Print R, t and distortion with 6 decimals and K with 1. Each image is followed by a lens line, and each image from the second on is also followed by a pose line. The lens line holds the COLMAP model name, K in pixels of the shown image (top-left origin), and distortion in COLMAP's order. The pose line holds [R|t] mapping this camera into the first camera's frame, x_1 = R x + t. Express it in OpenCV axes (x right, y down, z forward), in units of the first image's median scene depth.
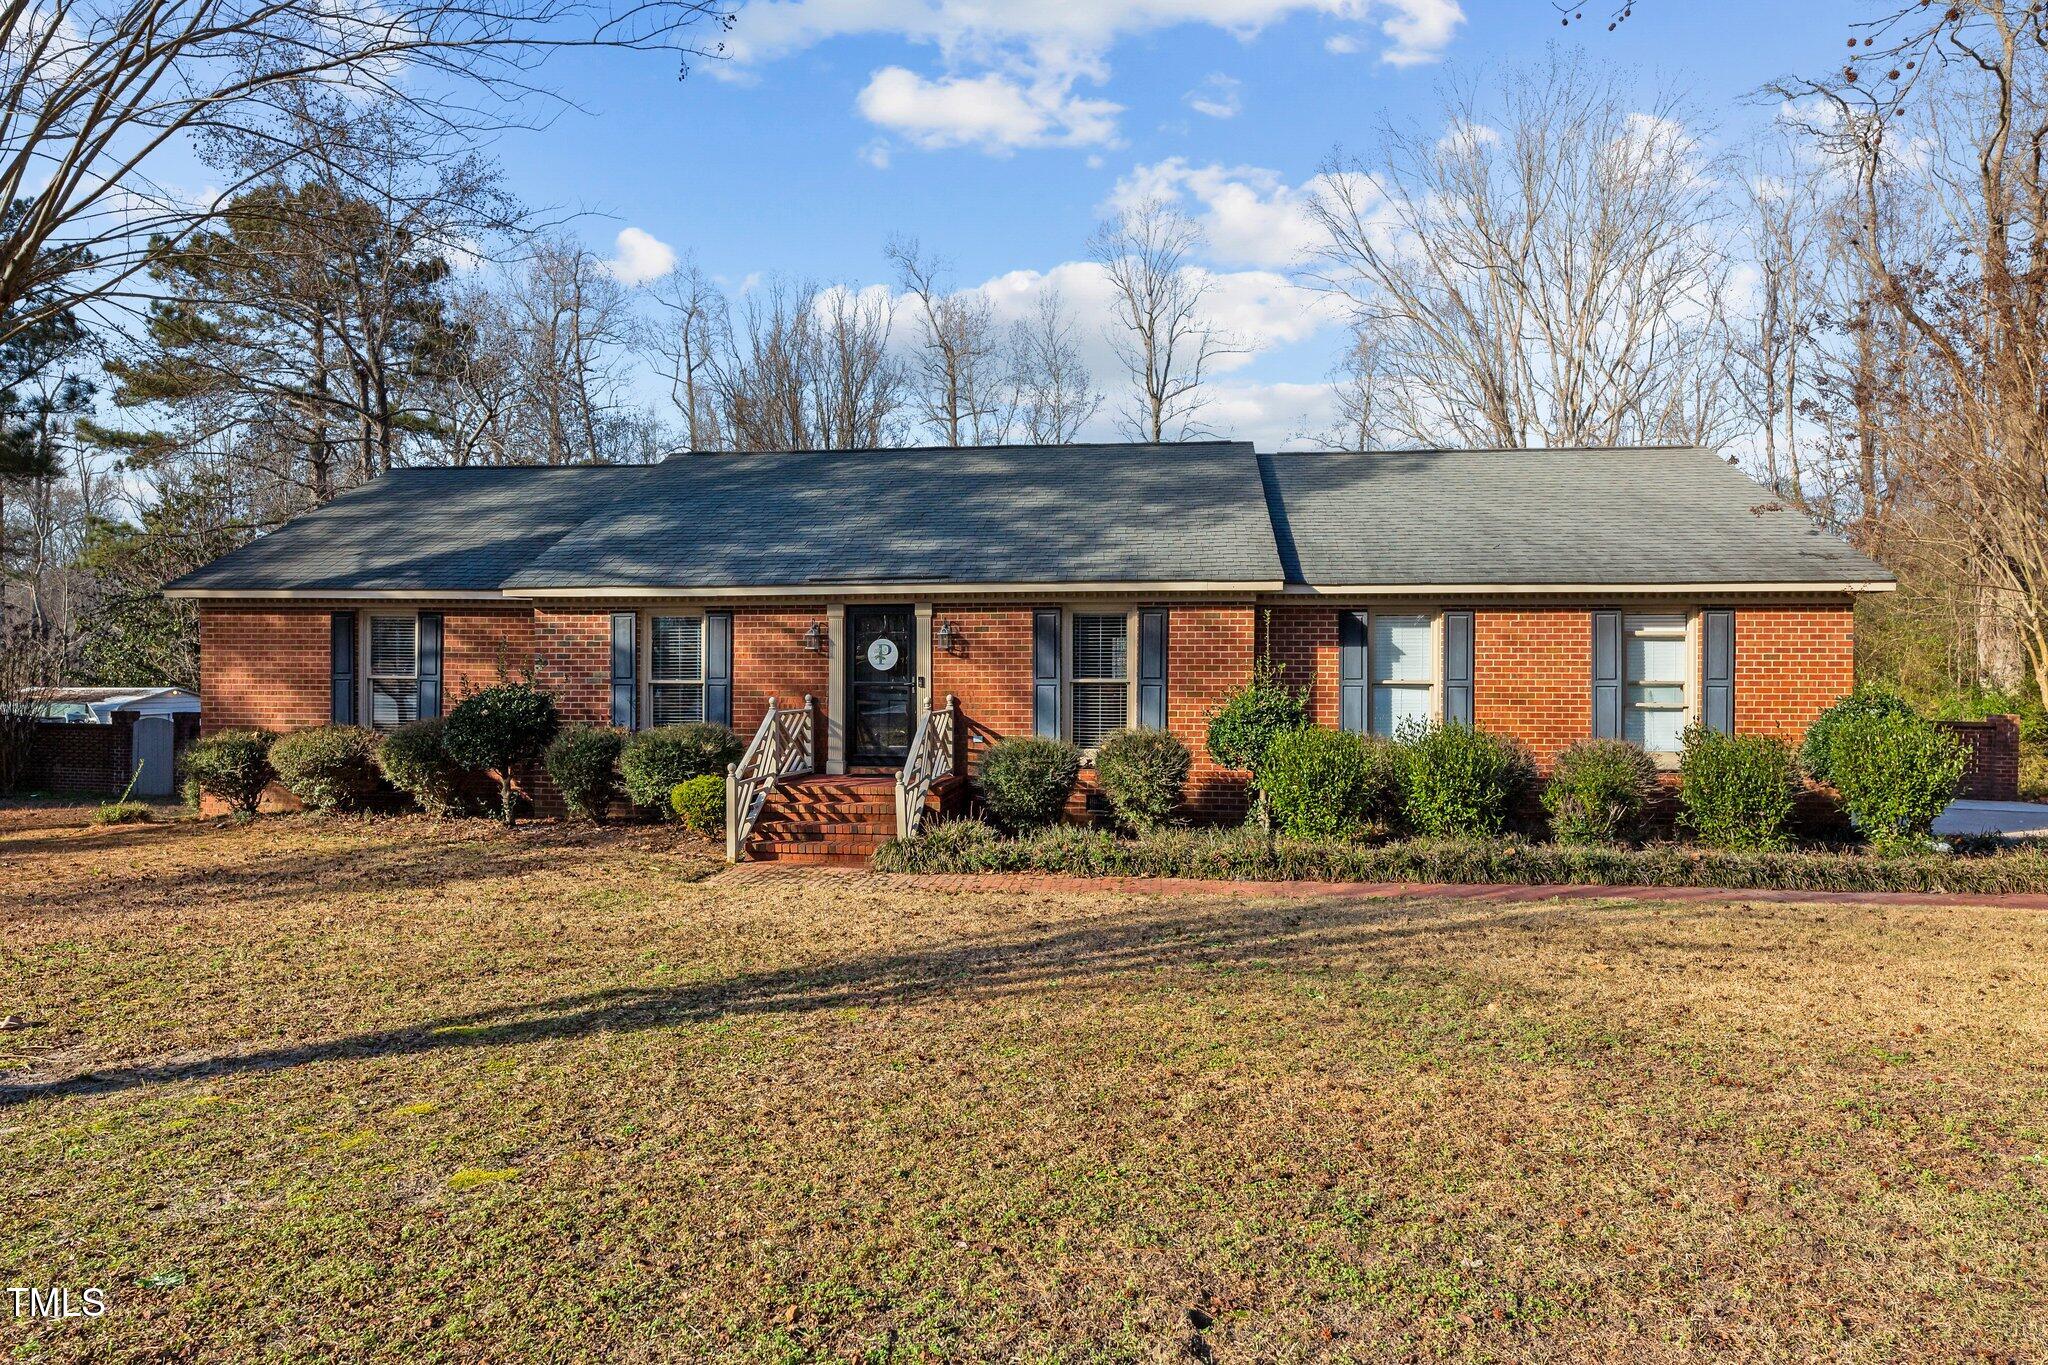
lens RADIAL K [[1204.0, 0, 1024.0], [0, 1204.0, 682.5], [0, 0, 1]] dist [-0.001149, 0.000137]
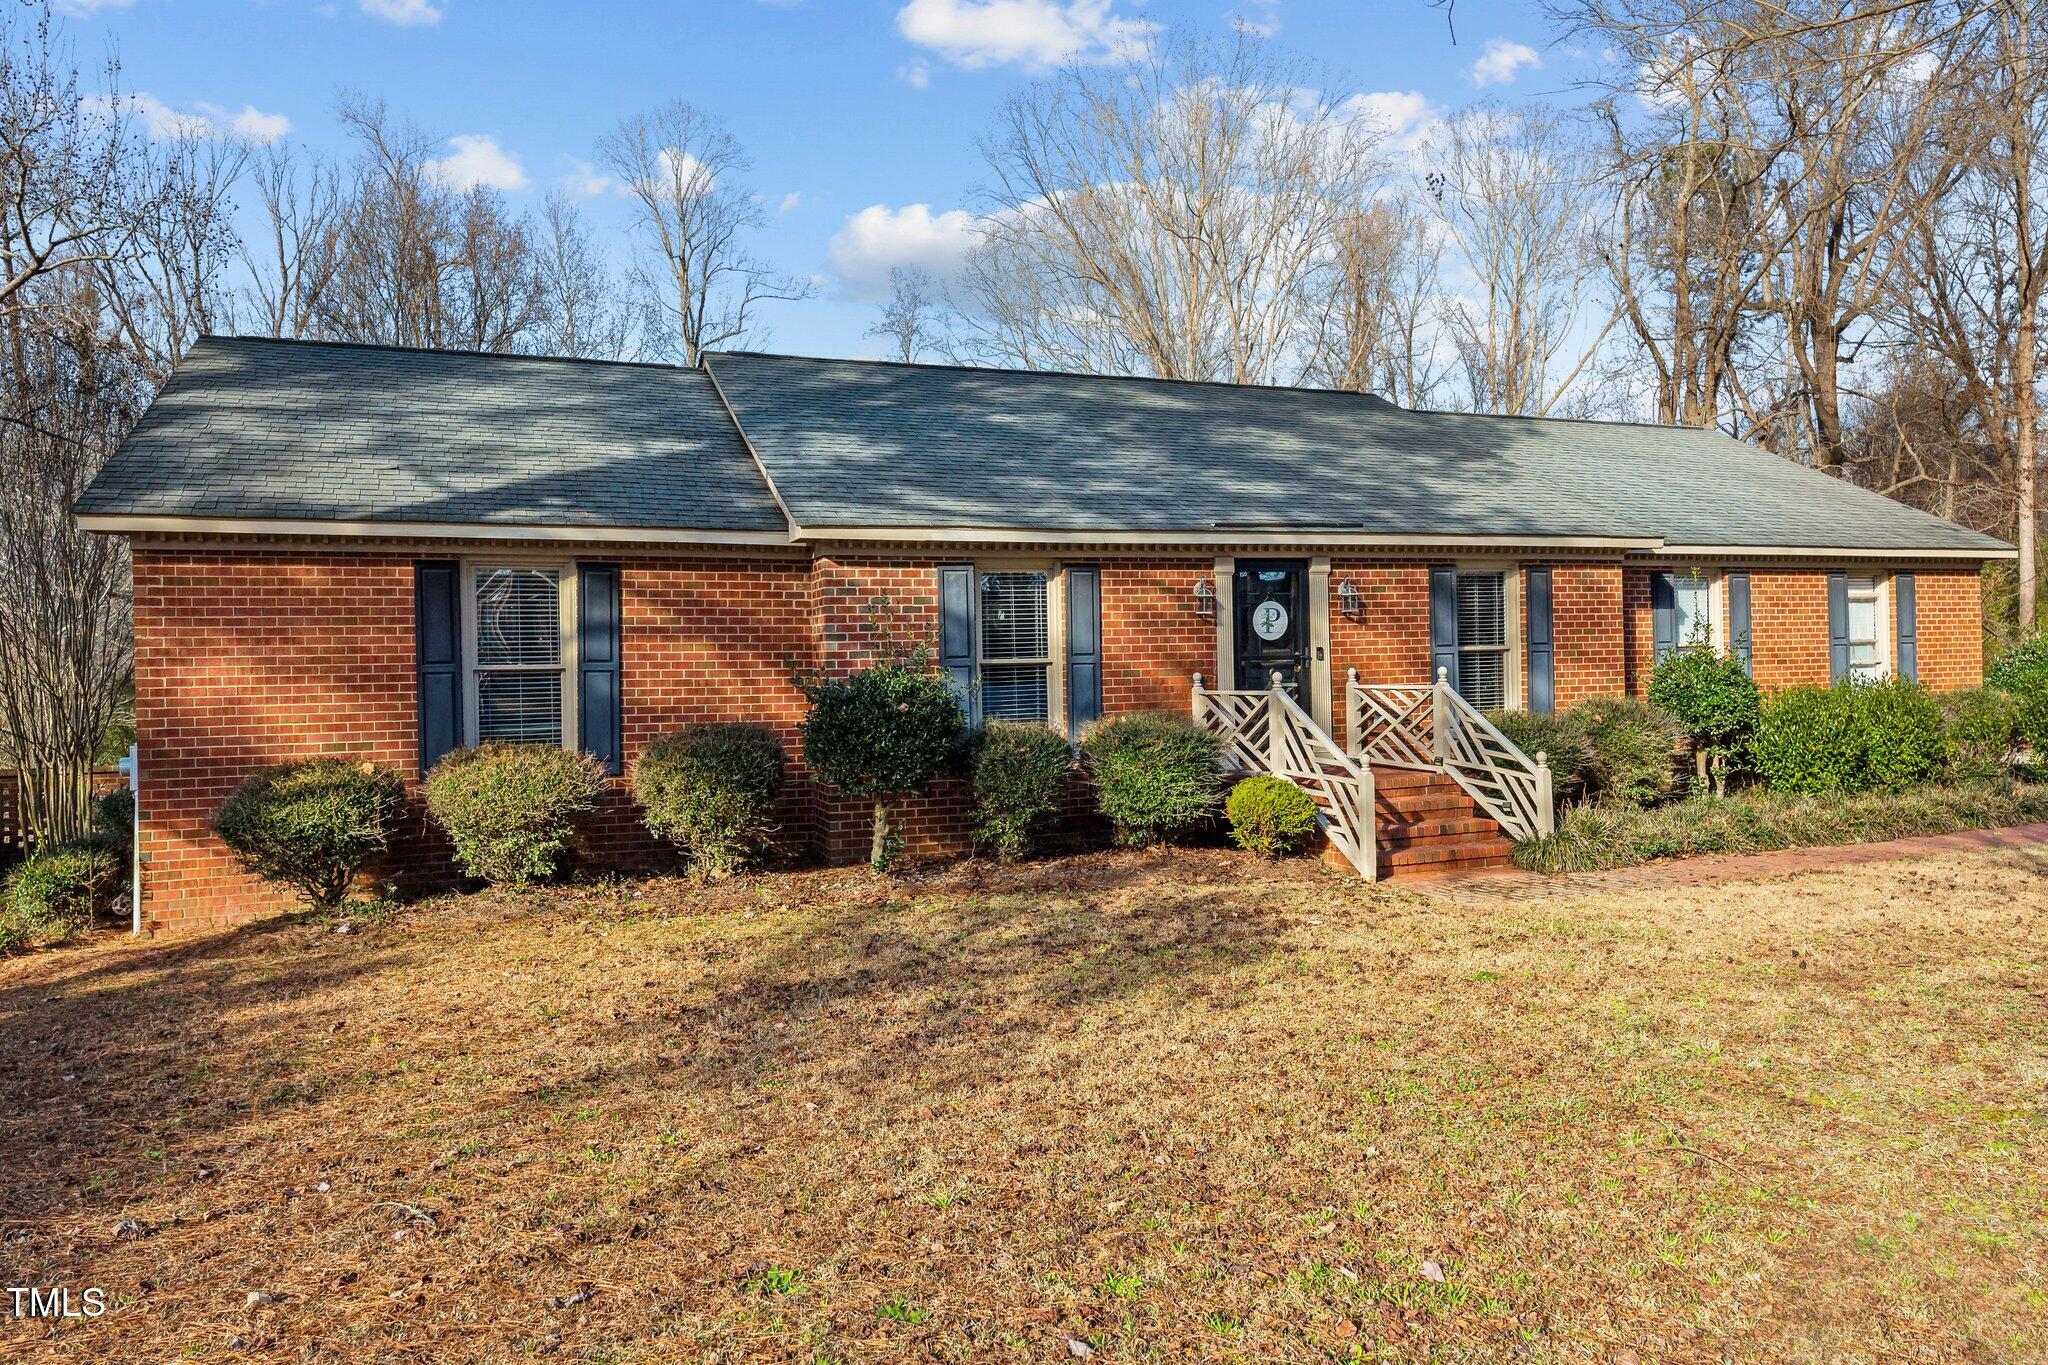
lens RADIAL K [[1368.5, 0, 1024.0], [0, 1368.5, 682.5], [0, 0, 1]] dist [-0.001335, -0.002019]
pose [[0.875717, -0.028385, 0.481990, -0.721649], [0.030946, 0.999518, 0.002638, 0.010848], [-0.481832, 0.012605, 0.876173, 0.289473]]
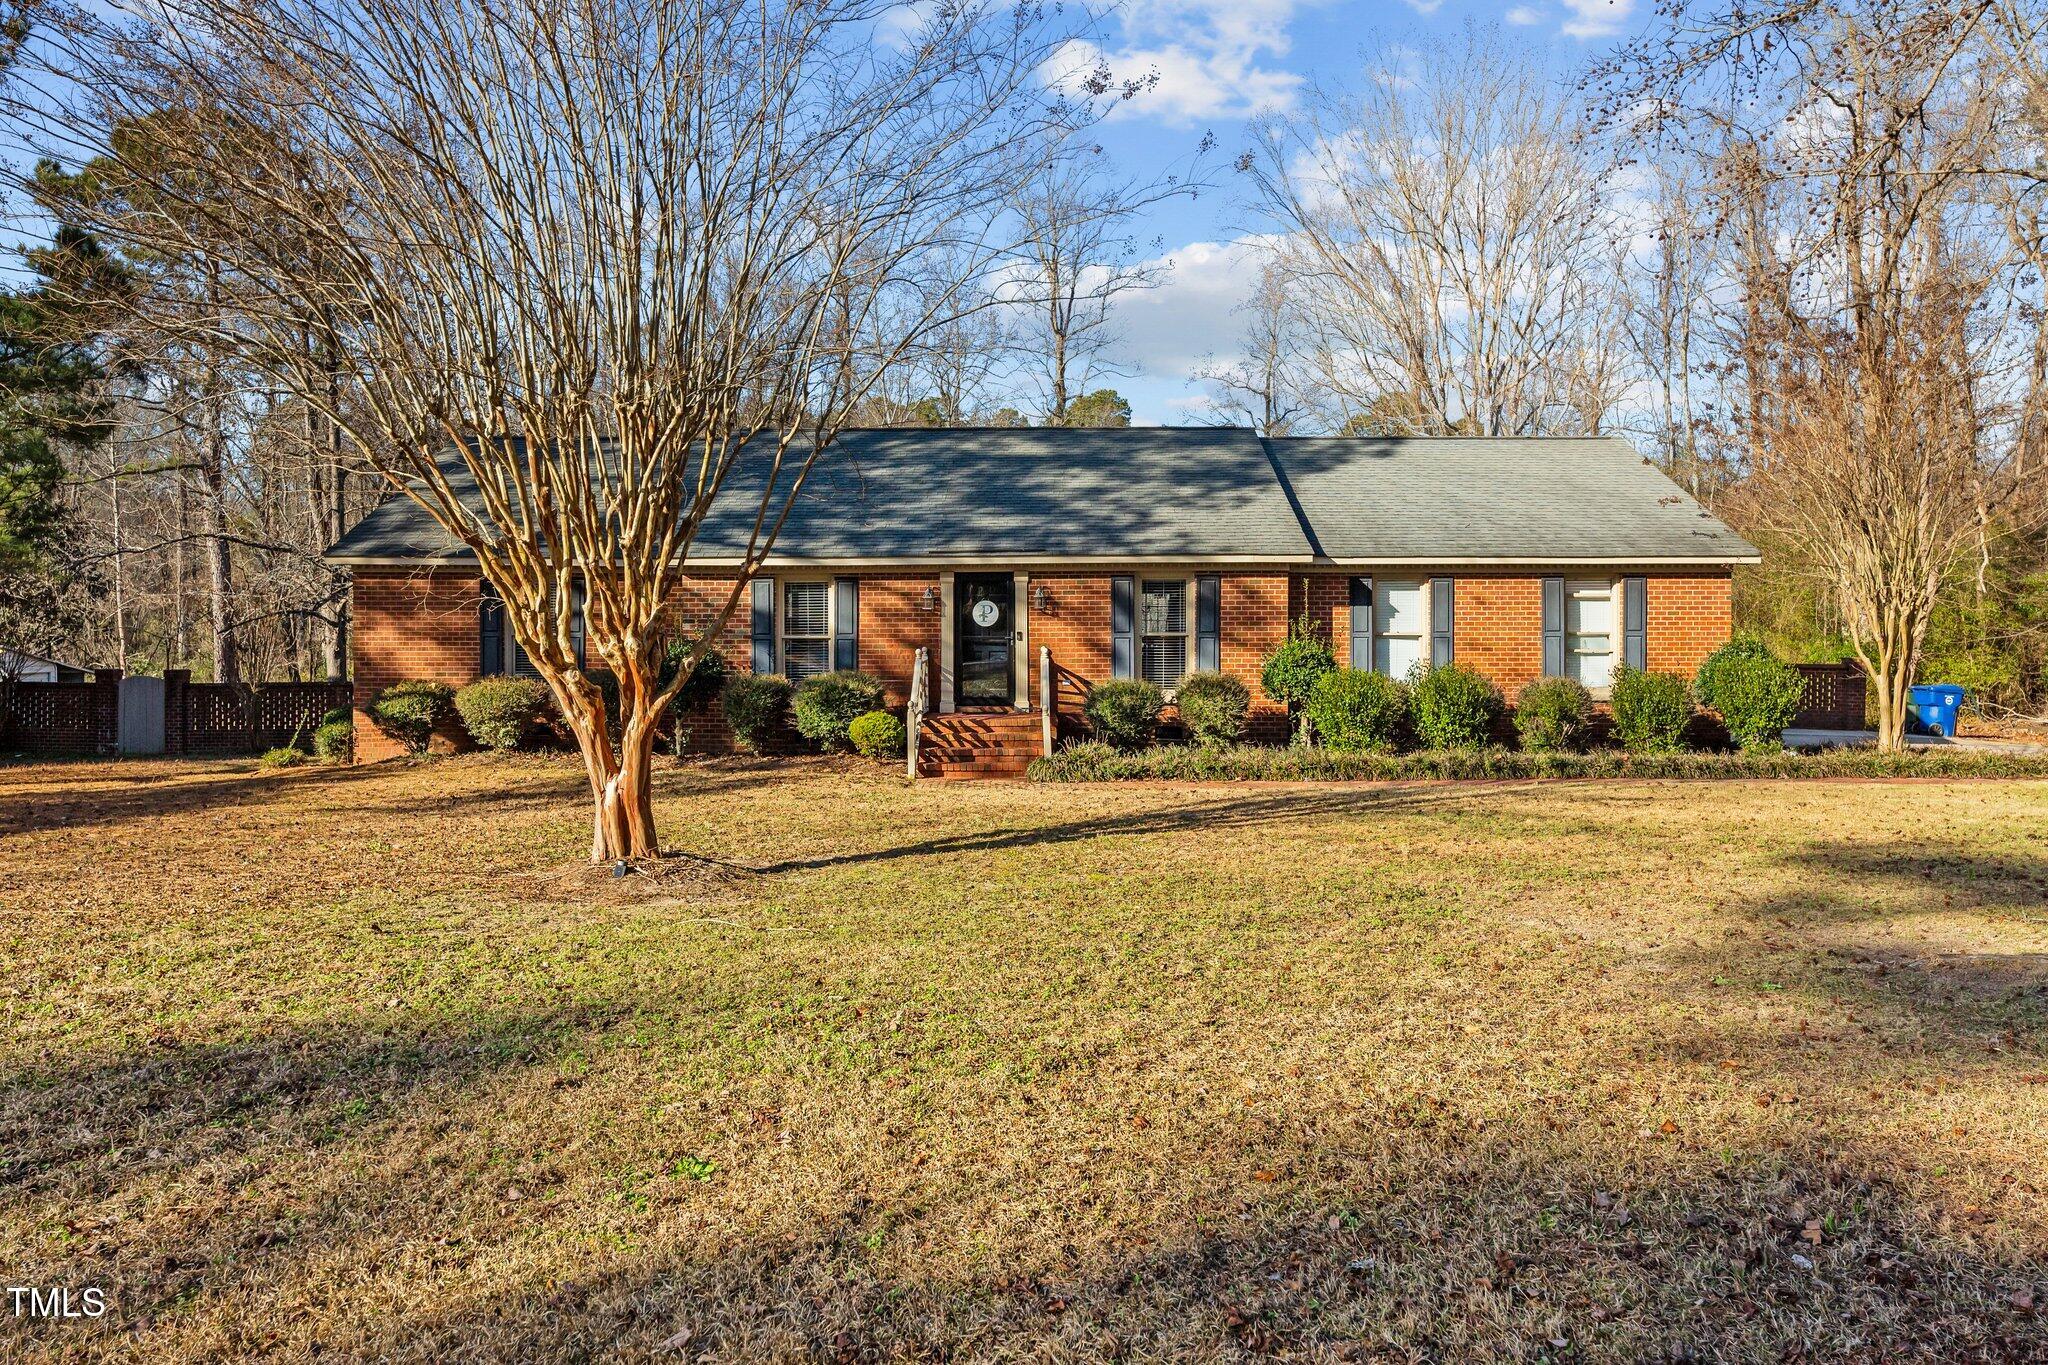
lens RADIAL K [[1388.1, 0, 1020.7], [0, 1388.1, 642.0], [0, 0, 1]] dist [-0.003003, -0.000426]
pose [[0.992813, -0.006232, 0.119513, -0.256429], [0.005549, 0.999966, 0.006048, -0.003115], [-0.119547, -0.005342, 0.992814, -0.401201]]
